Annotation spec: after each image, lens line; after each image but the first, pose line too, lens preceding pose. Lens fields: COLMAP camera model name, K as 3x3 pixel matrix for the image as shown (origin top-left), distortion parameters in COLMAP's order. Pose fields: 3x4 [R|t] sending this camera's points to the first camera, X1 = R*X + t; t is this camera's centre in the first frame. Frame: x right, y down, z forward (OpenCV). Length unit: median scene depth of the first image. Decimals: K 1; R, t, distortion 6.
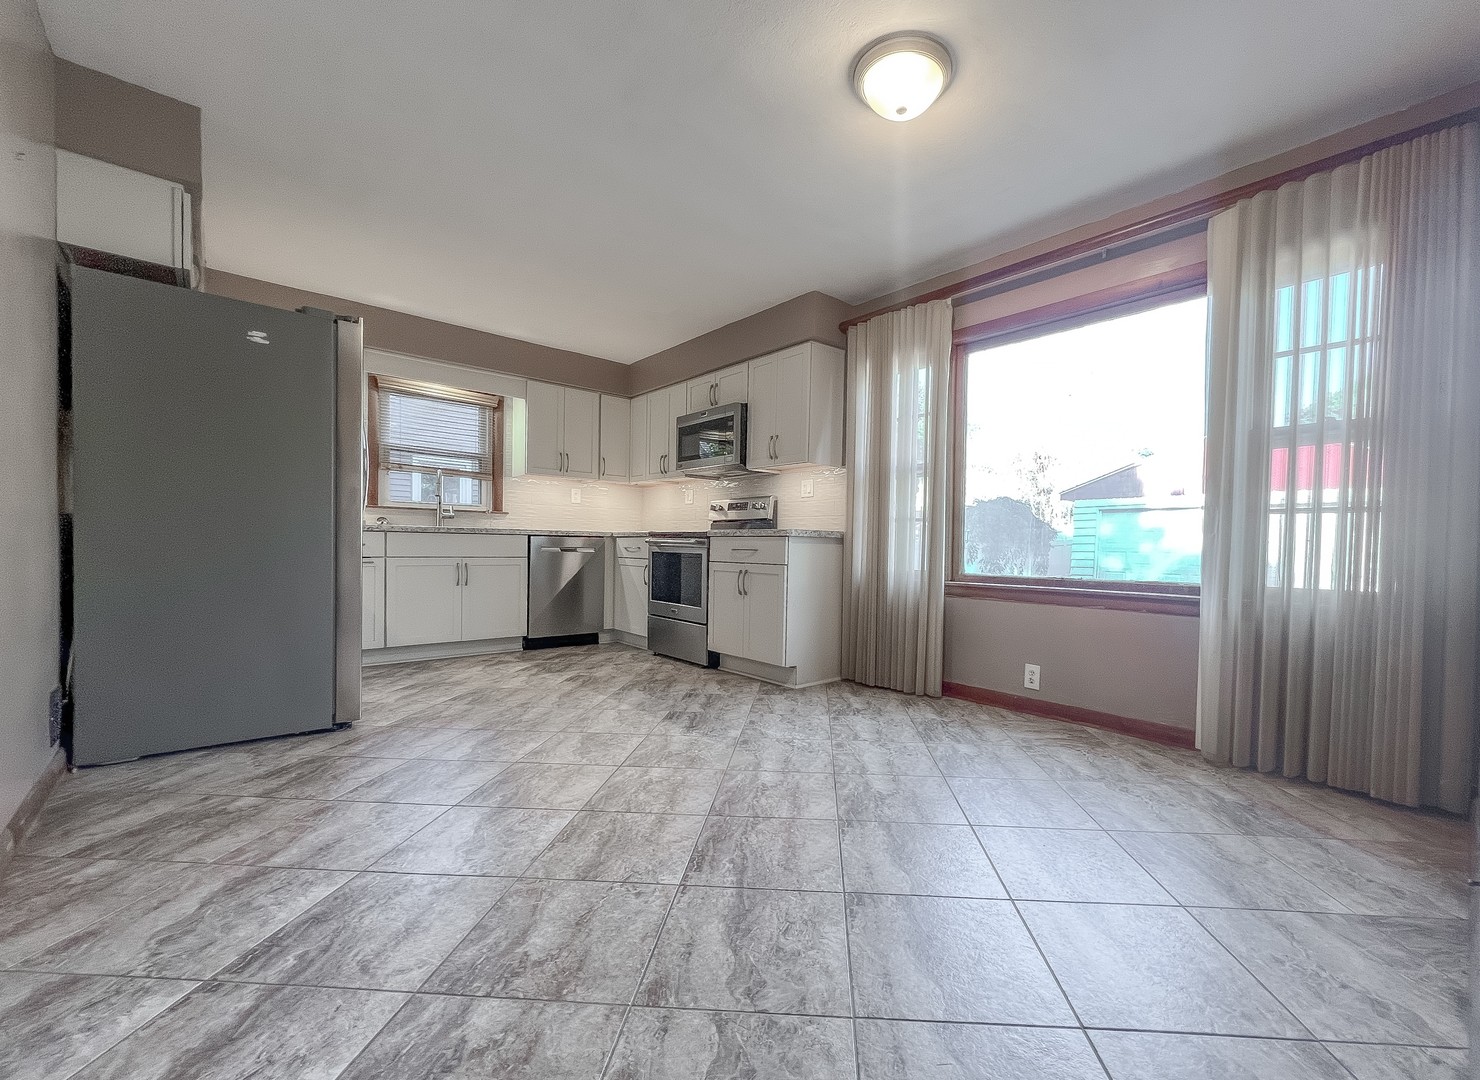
lens RADIAL K [[629.0, 0, 742.0], [0, 629.0, 561.4], [0, 0, 1]] dist [-0.001217, -0.000054]
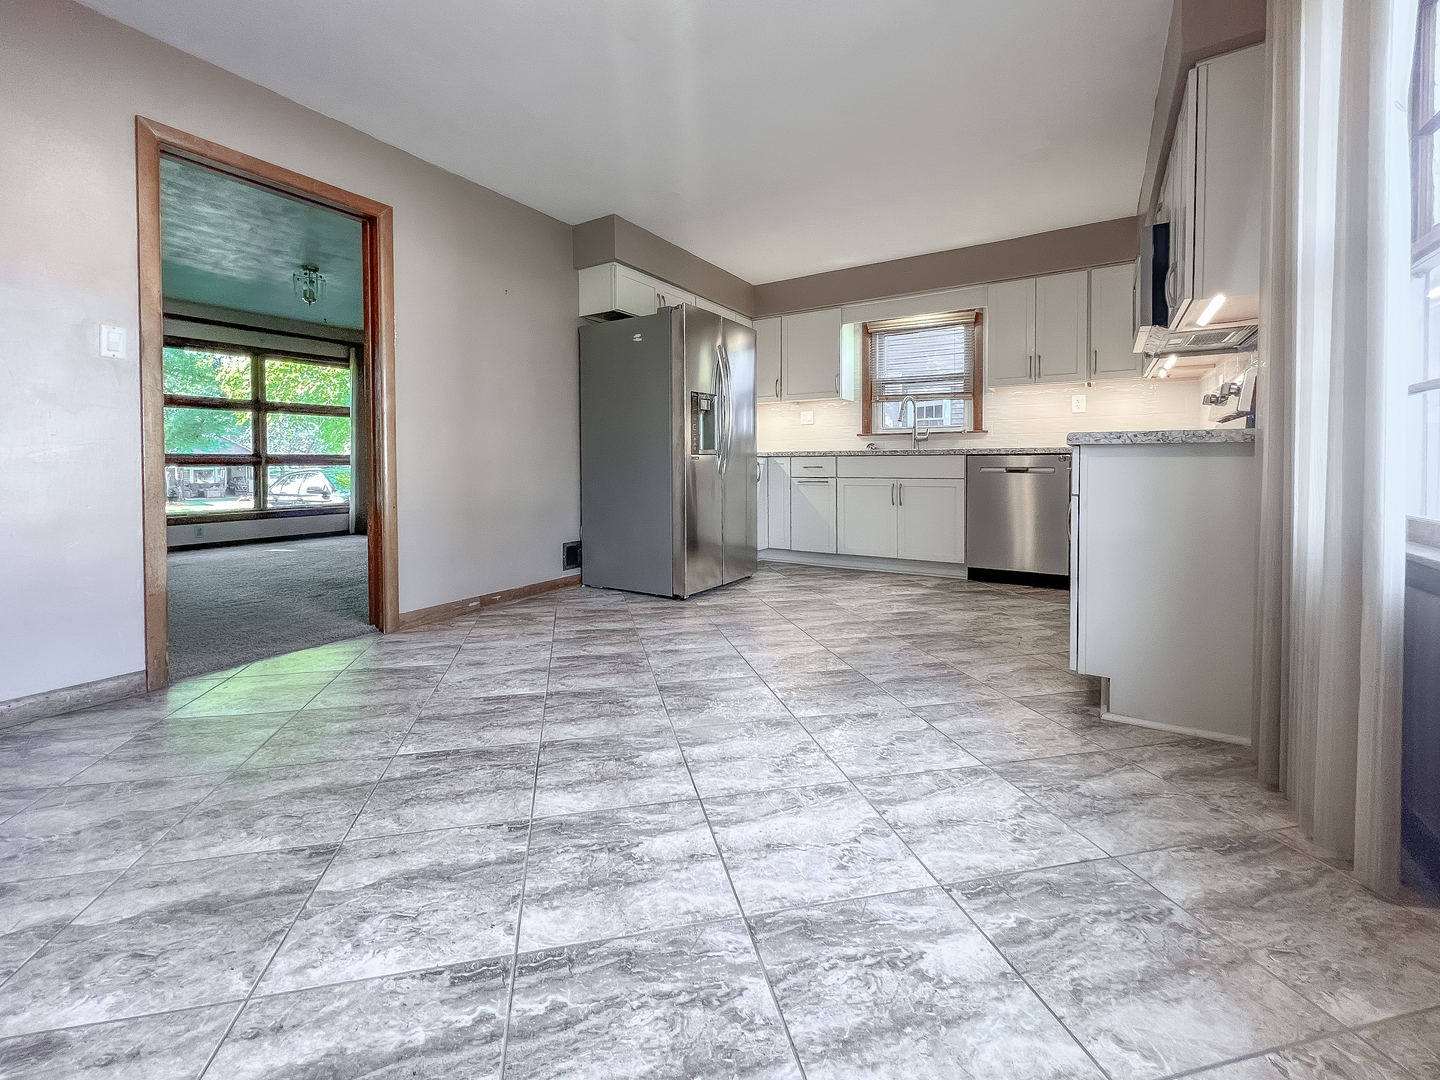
lens RADIAL K [[585.7, 0, 722.8], [0, 585.7, 470.5], [0, 0, 1]] dist [-0.001395, -0.000322]
pose [[0.309041, -0.004849, -0.951036, 0.462350], [-0.015390, 0.999831, -0.010098, -0.006092], [0.950924, 0.017757, 0.308915, 0.505224]]
